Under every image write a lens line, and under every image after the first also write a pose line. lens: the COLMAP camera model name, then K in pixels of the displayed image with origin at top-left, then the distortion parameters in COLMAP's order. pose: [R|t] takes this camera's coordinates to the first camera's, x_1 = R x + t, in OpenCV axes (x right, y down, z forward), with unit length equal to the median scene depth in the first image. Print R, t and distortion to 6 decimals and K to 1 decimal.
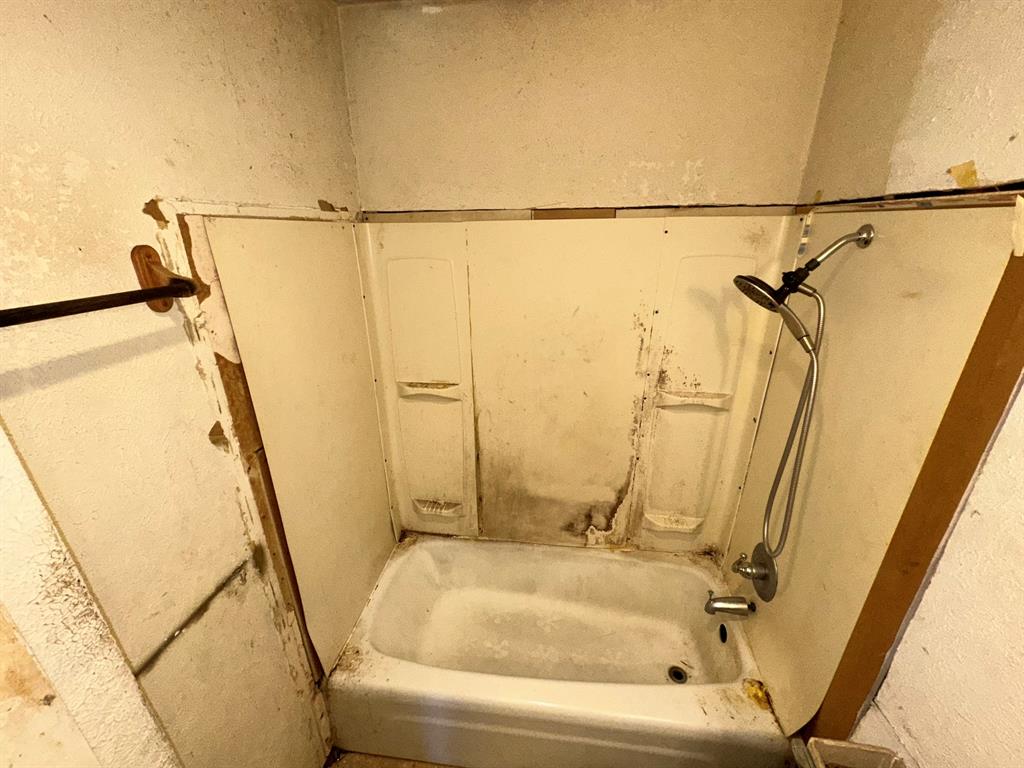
lens RADIAL K [[410.0, 0, 509.3], [0, 410.0, 386.3], [0, 0, 1]] dist [-0.000737, 0.000394]
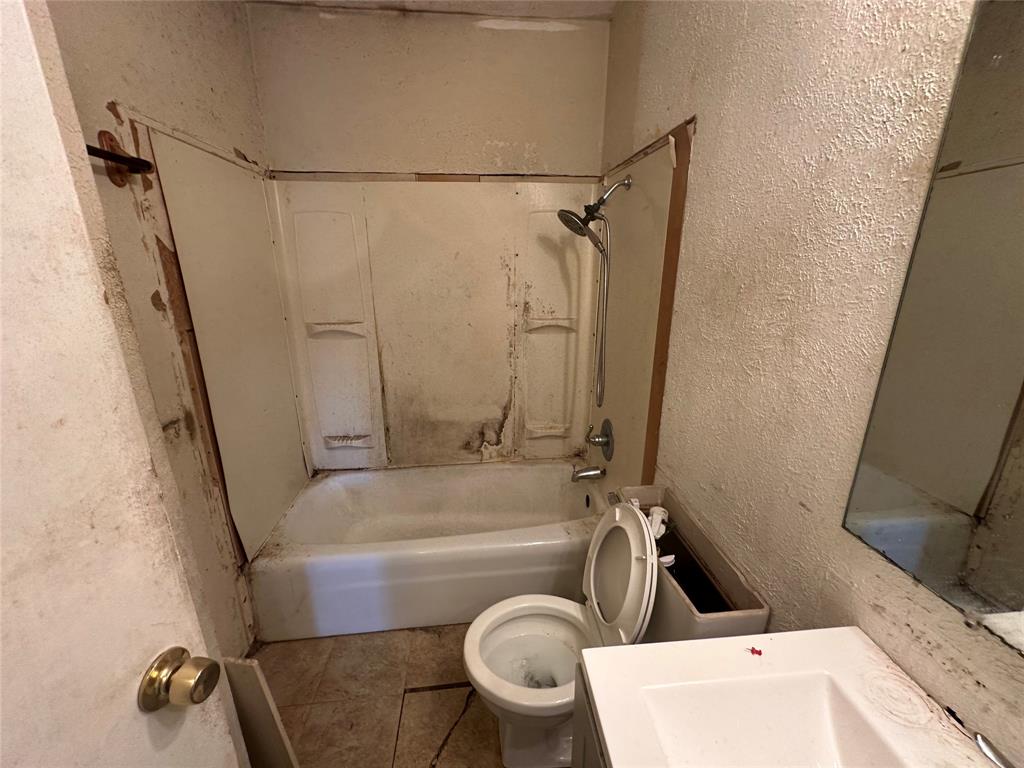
lens RADIAL K [[410.0, 0, 510.3], [0, 410.0, 381.4], [0, 0, 1]] dist [-0.000737, 0.000394]
pose [[0.973378, -0.055693, 0.222336, 0.019326], [0.074688, 0.994155, -0.077956, 0.314837], [-0.216695, 0.092487, 0.971849, -0.238075]]
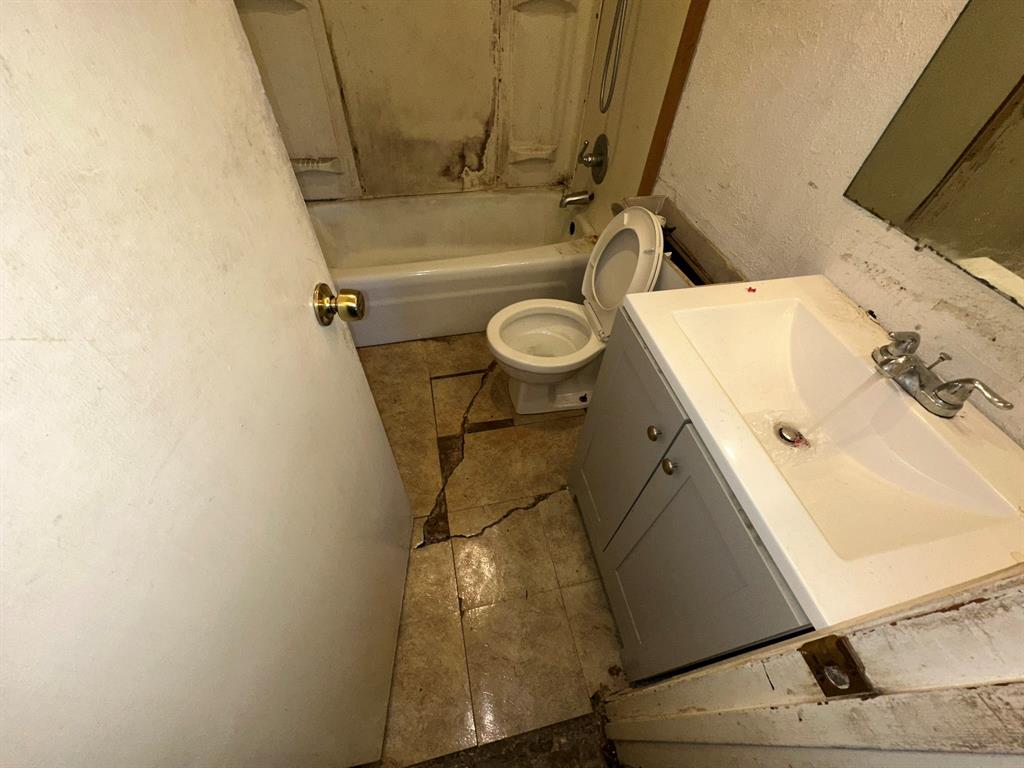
lens RADIAL K [[410.0, 0, 511.3], [0, 410.0, 385.0], [0, 0, 1]] dist [-0.000737, 0.000394]
pose [[0.935659, -0.230361, 0.267349, -0.140957], [0.075041, 0.870113, 0.487106, 0.386340], [-0.344834, -0.435703, 0.831416, -0.269975]]
